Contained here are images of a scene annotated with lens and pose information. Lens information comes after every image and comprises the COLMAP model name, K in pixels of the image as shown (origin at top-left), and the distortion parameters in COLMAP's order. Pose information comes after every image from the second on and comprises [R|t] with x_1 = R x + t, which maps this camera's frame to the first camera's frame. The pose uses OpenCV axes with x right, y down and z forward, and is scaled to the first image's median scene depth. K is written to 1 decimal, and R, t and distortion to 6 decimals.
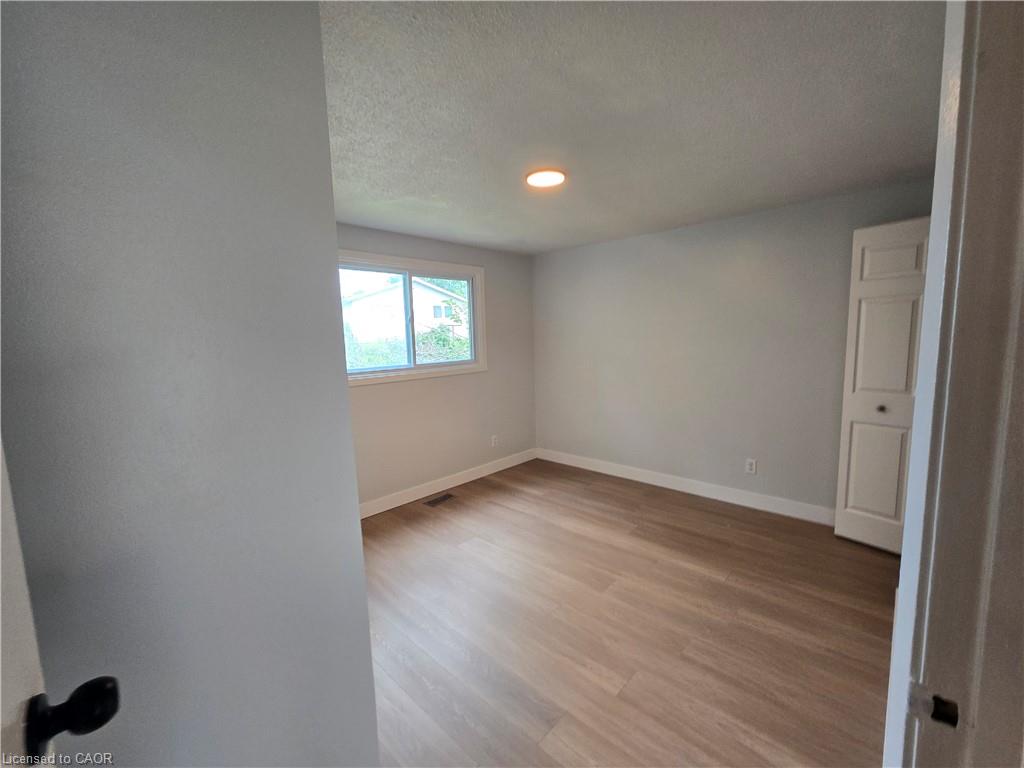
lens RADIAL K [[421.6, 0, 508.6], [0, 421.6, 384.5], [0, 0, 1]] dist [0.001768, -0.000138]
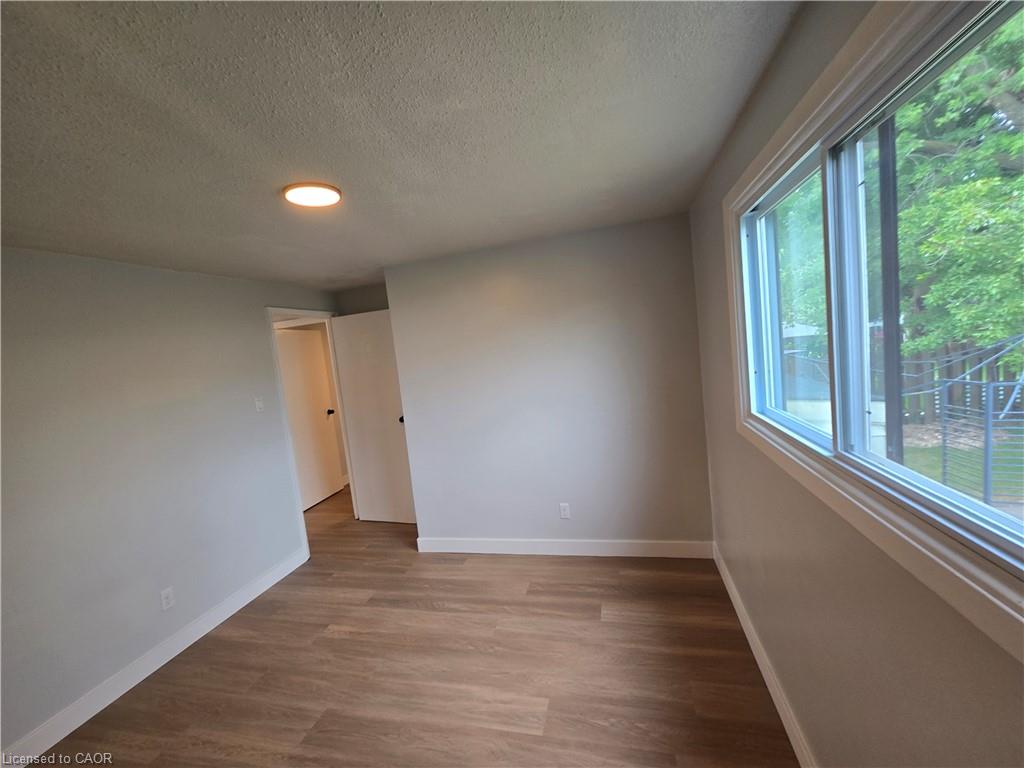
lens RADIAL K [[421.6, 0, 508.6], [0, 421.6, 384.5], [0, 0, 1]] dist [0.001768, -0.000138]
pose [[-0.864946, 0.173017, -0.471099, 0.227264], [0.077336, 0.973433, 0.215517, -0.341583], [0.495871, 0.149977, -0.855347, 2.154946]]
